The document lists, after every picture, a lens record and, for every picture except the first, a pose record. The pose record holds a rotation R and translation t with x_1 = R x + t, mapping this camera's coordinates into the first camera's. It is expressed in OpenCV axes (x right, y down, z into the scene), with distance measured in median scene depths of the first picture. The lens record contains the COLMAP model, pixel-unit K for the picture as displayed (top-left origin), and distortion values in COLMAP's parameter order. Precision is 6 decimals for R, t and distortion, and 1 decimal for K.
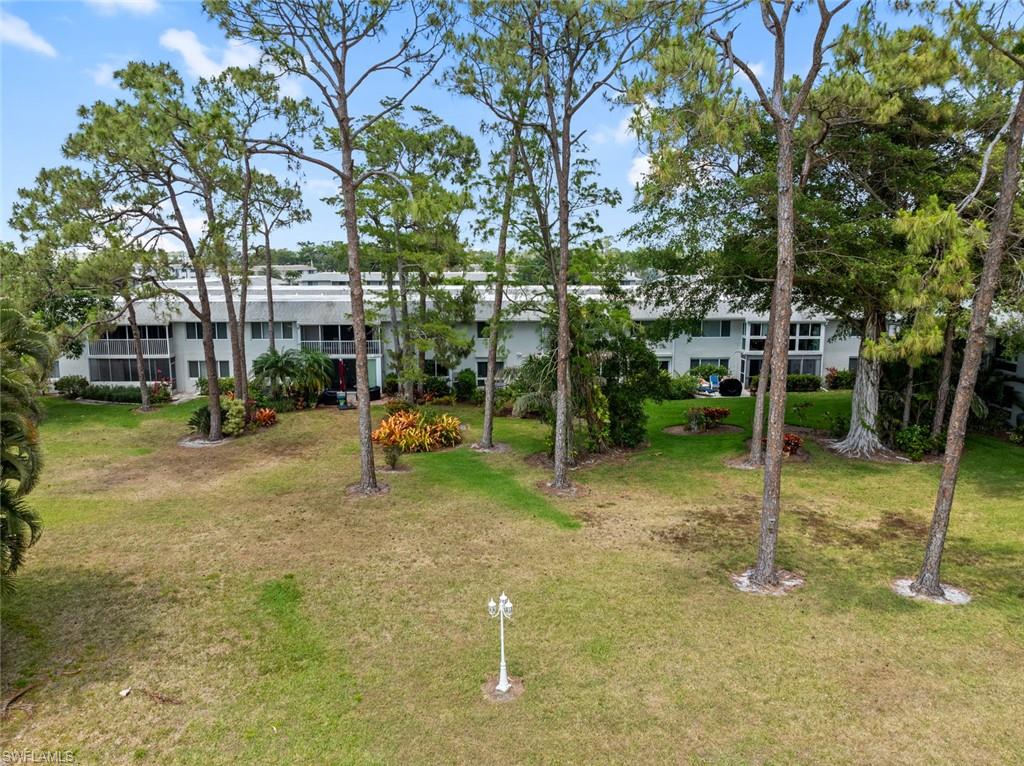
lens RADIAL K [[717.7, 0, 512.0], [0, 717.7, 383.0], [0, 0, 1]] dist [-0.021102, -0.031808]
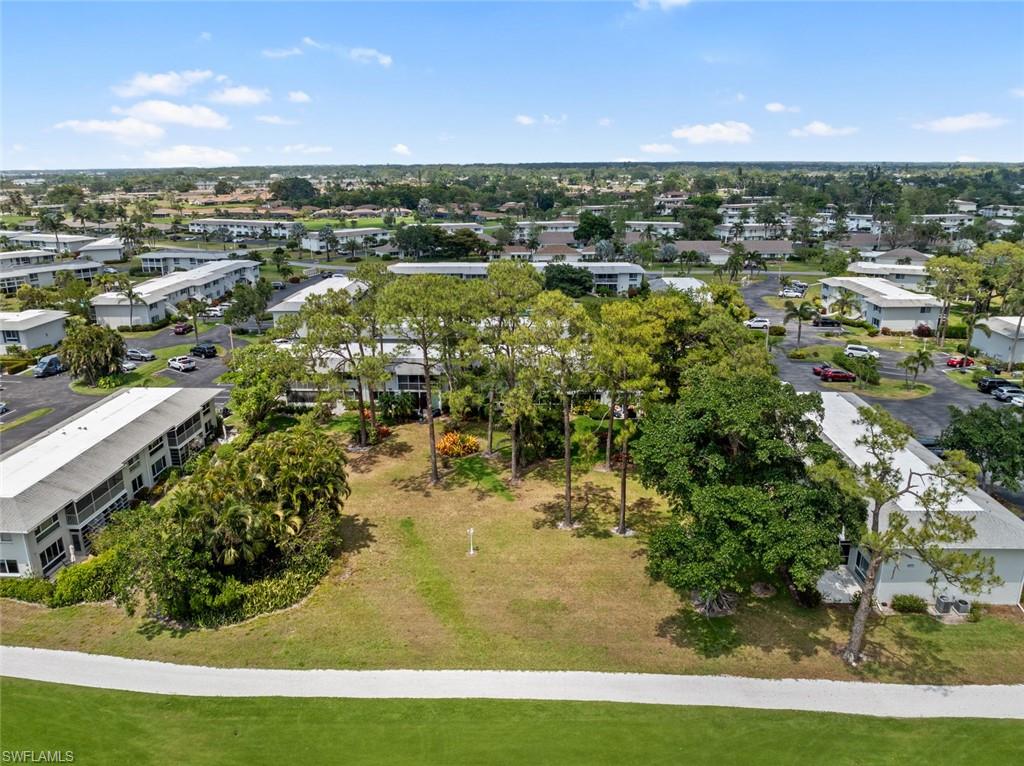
lens RADIAL K [[717.7, 0, 512.0], [0, 717.7, 383.0], [0, 0, 1]] dist [-0.021102, -0.031808]
pose [[0.996154, 0.020055, -0.085296, 0.217717], [-0.009418, 0.992322, 0.123326, -0.398442], [0.087114, -0.122048, 0.988694, -1.118328]]
